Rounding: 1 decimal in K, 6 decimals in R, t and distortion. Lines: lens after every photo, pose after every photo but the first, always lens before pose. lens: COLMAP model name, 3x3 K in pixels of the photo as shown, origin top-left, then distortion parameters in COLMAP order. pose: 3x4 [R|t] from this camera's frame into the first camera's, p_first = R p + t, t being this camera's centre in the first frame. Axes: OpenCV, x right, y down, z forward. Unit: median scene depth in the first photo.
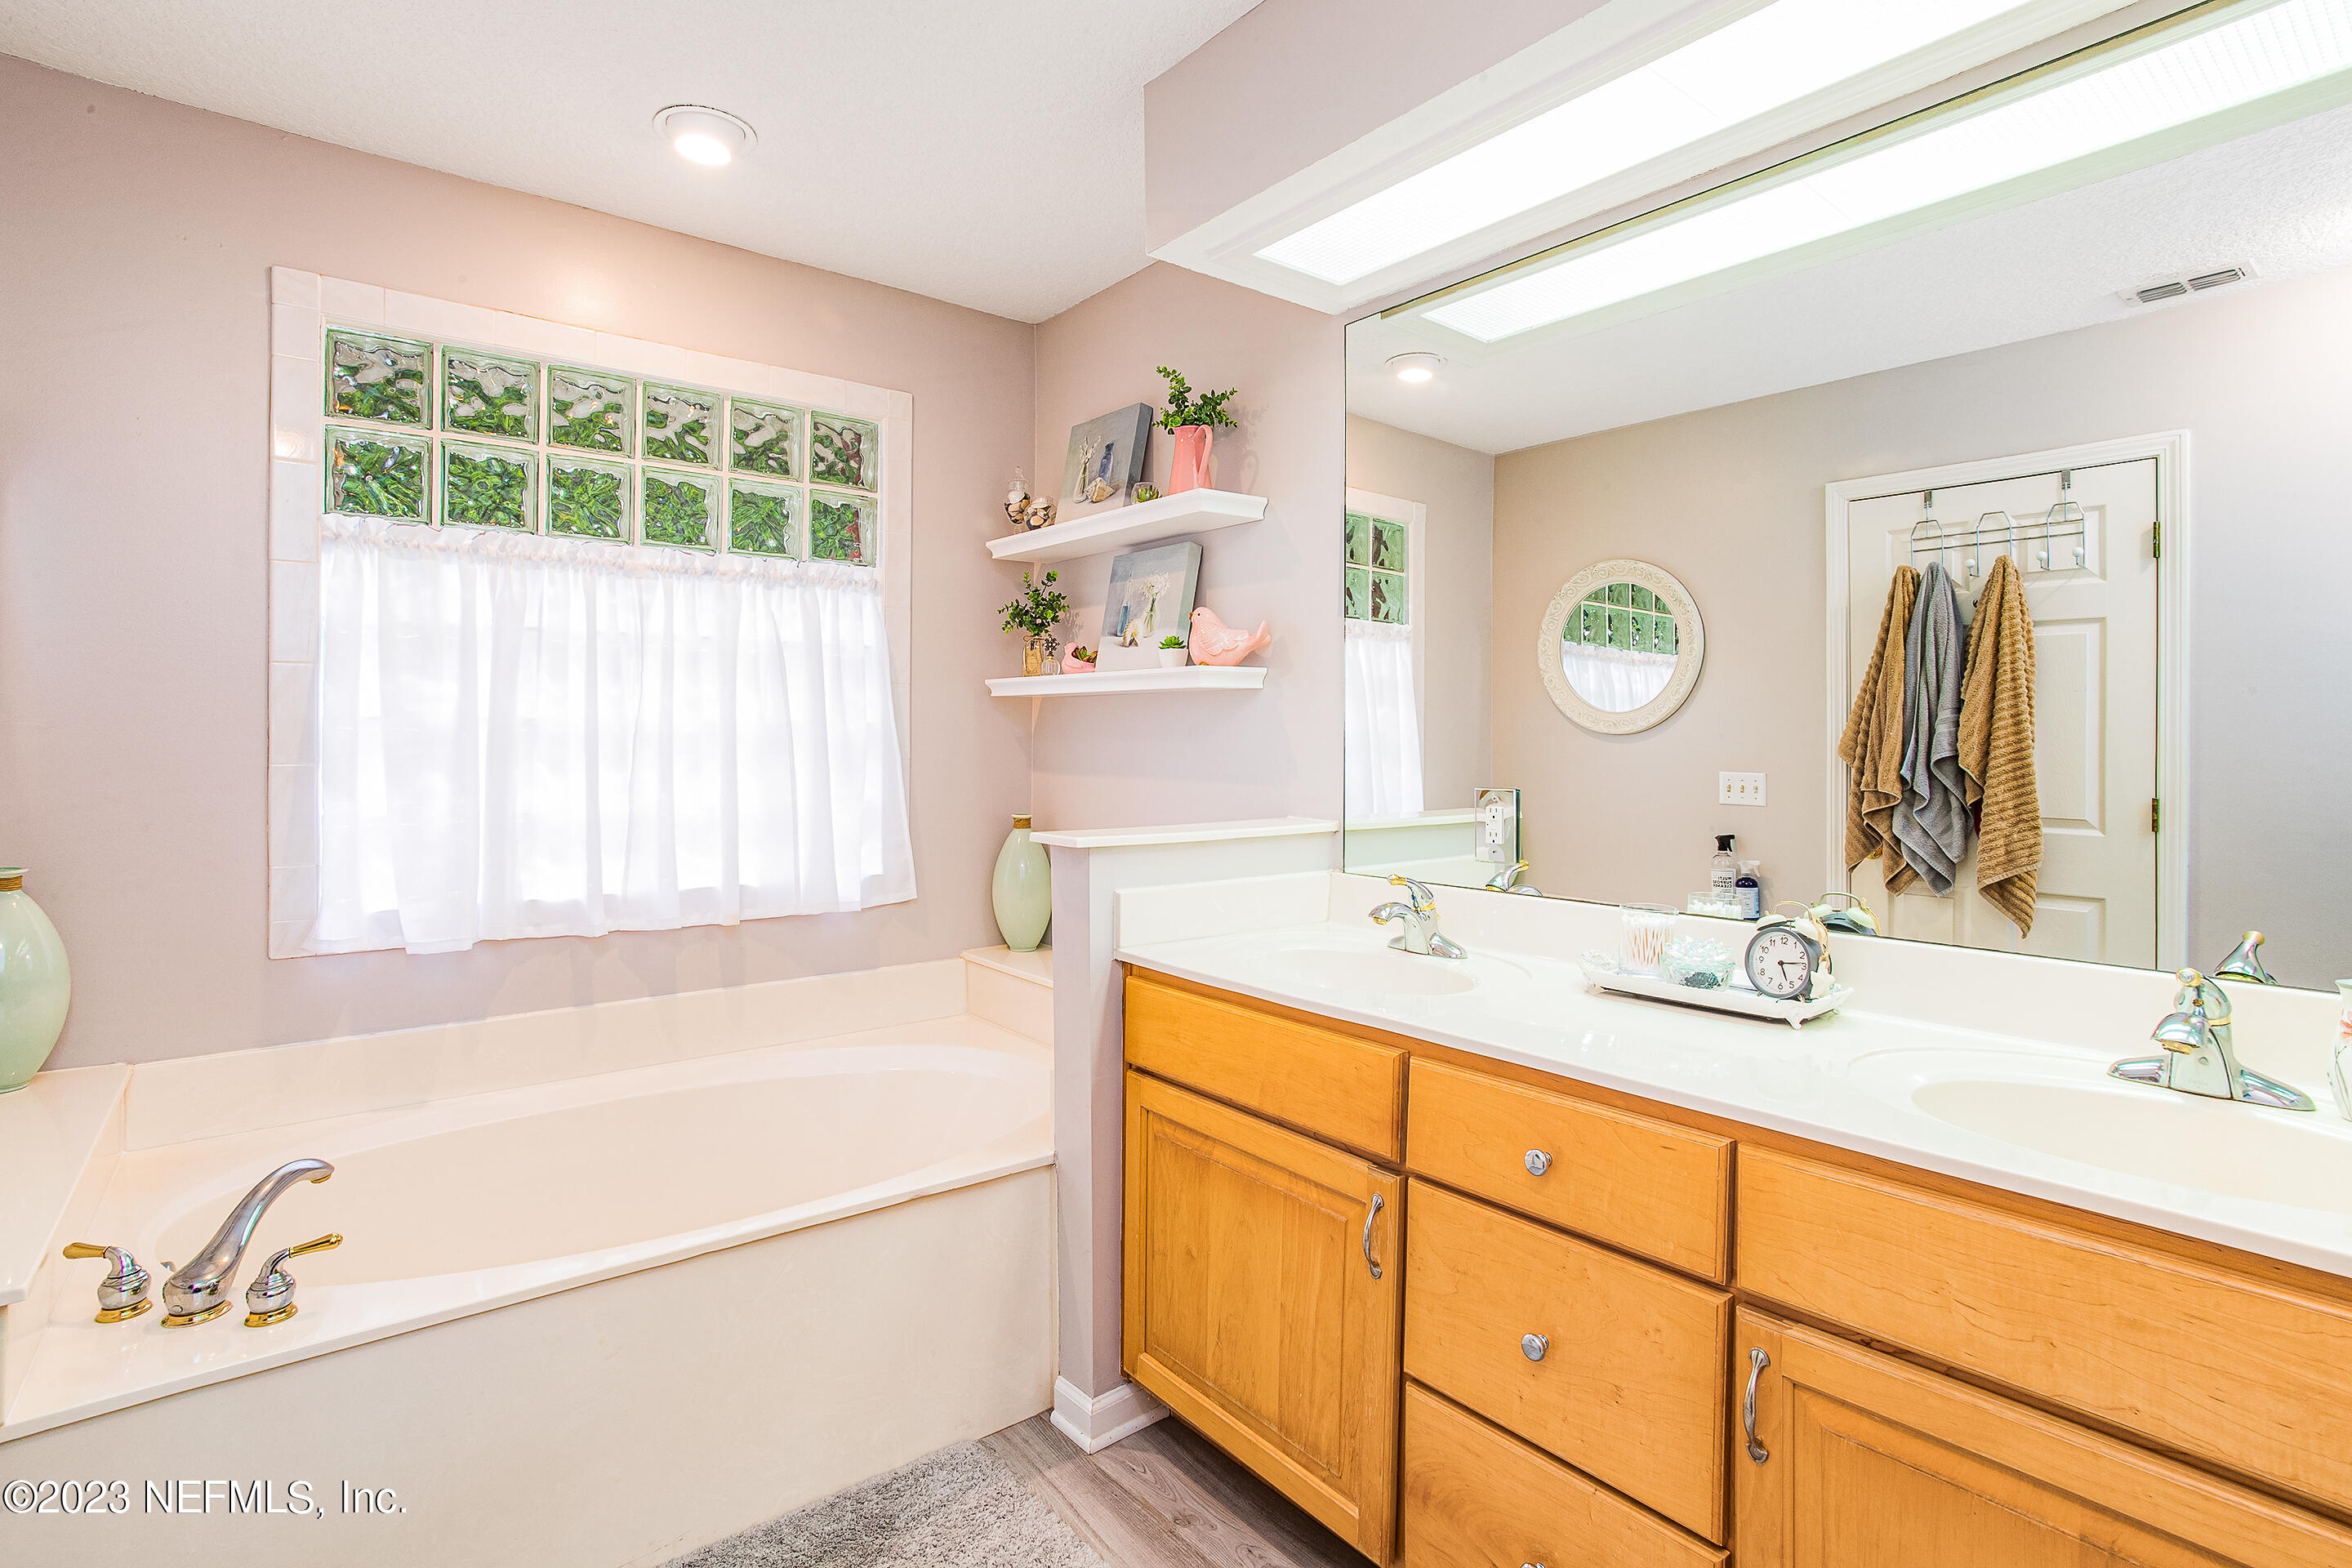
lens RADIAL K [[1132.1, 0, 1173.4], [0, 1132.1, 784.1], [0, 0, 1]] dist [-0.007989, 0.001284]
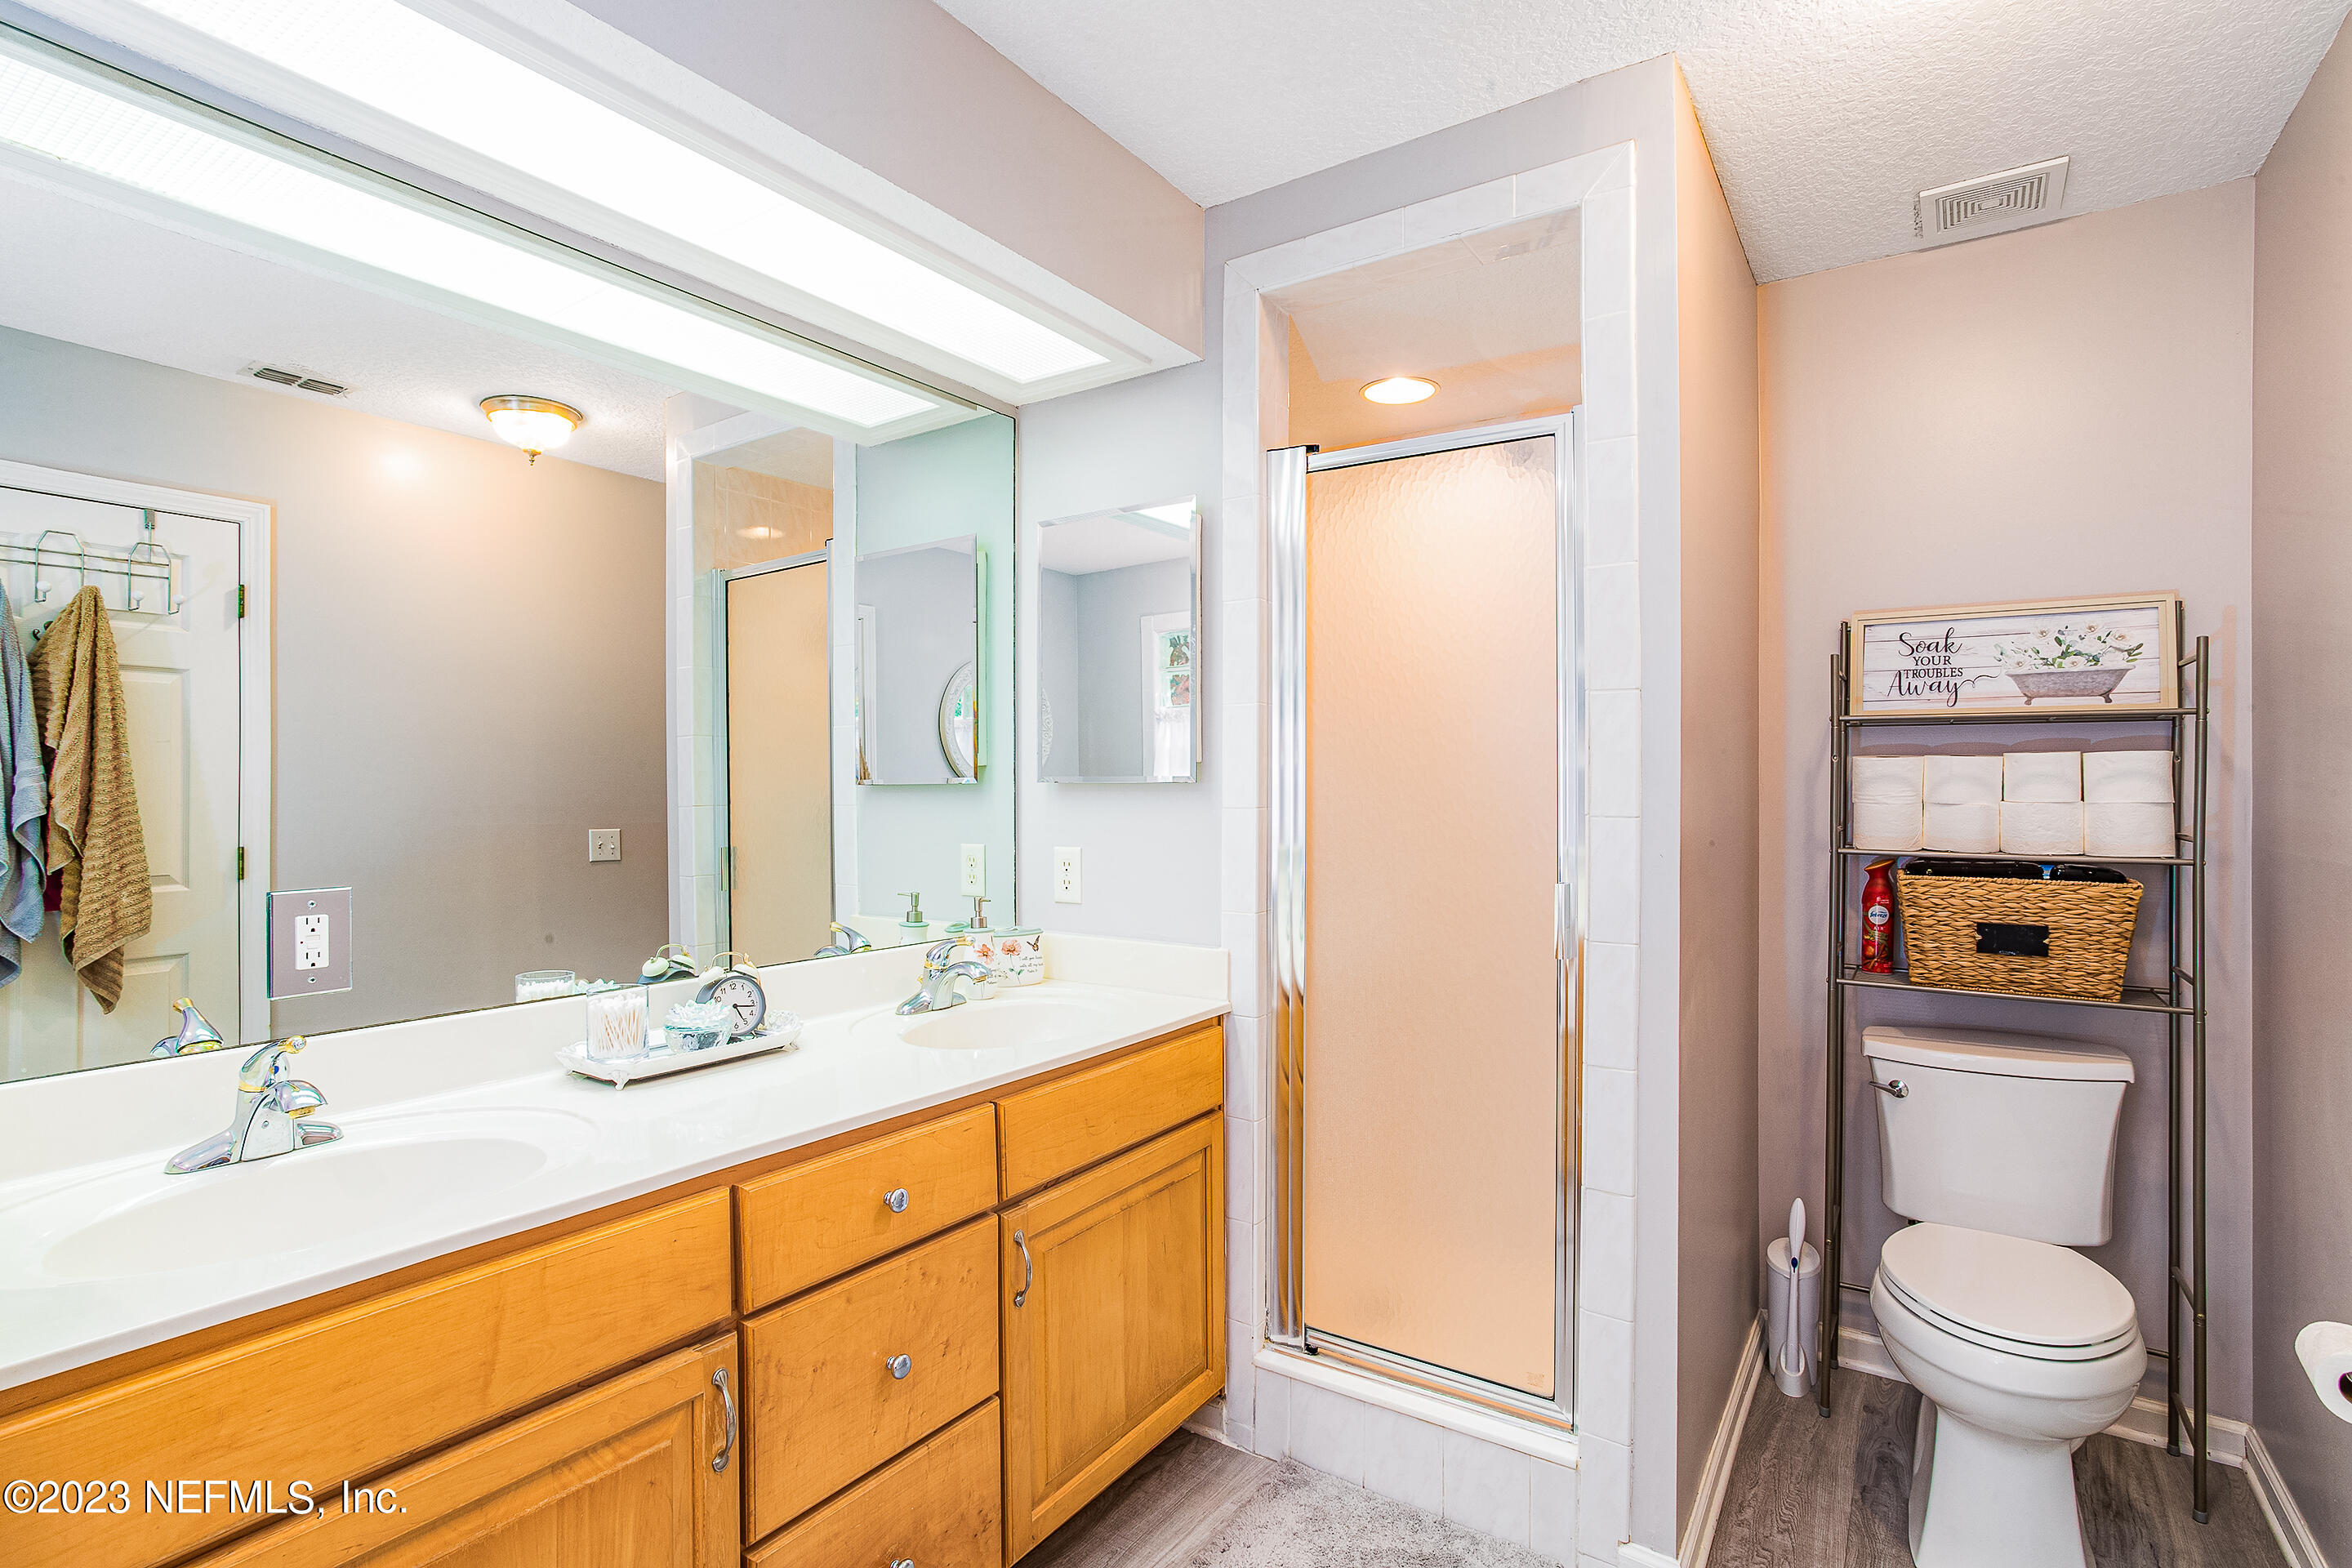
lens RADIAL K [[1132.1, 0, 1175.2], [0, 1132.1, 773.8], [0, 0, 1]] dist [-0.007989, 0.001284]
pose [[-0.262855, -0.003268, 0.964830, -0.352123], [0.033274, 0.999369, 0.012450, -0.039644], [-0.964261, 0.035376, -0.262581, 0.429515]]
